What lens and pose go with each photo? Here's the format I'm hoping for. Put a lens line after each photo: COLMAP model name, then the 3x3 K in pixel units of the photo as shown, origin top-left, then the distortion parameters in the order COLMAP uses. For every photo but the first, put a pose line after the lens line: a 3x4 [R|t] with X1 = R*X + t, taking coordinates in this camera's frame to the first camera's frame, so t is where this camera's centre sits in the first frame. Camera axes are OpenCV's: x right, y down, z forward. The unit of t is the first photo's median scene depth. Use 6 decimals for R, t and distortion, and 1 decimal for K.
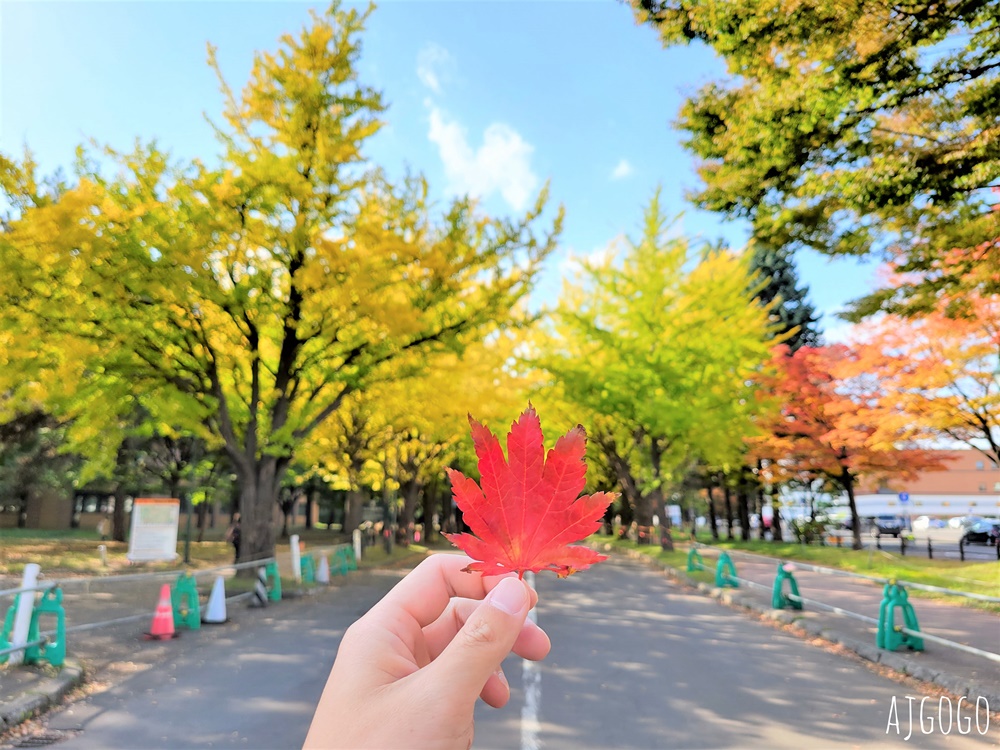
lens RADIAL K [[829.3, 0, 499.5], [0, 829.3, 374.7], [0, 0, 1]] dist [0.089559, -0.001054]
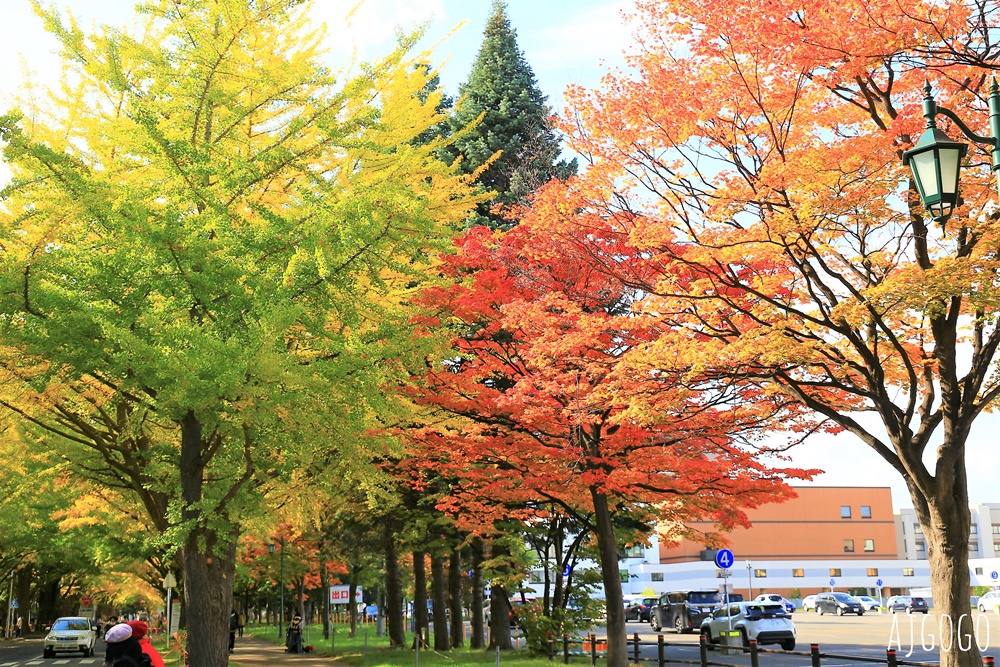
lens RADIAL K [[1266.7, 0, 503.8], [0, 1266.7, 337.6], [0, 0, 1]] dist [0.092333, 0.000000]
pose [[0.968152, 0.036884, 0.247631, 0.185351], [-0.027888, 0.998821, -0.039740, 0.054097], [-0.248805, 0.031568, 0.968039, 0.339909]]
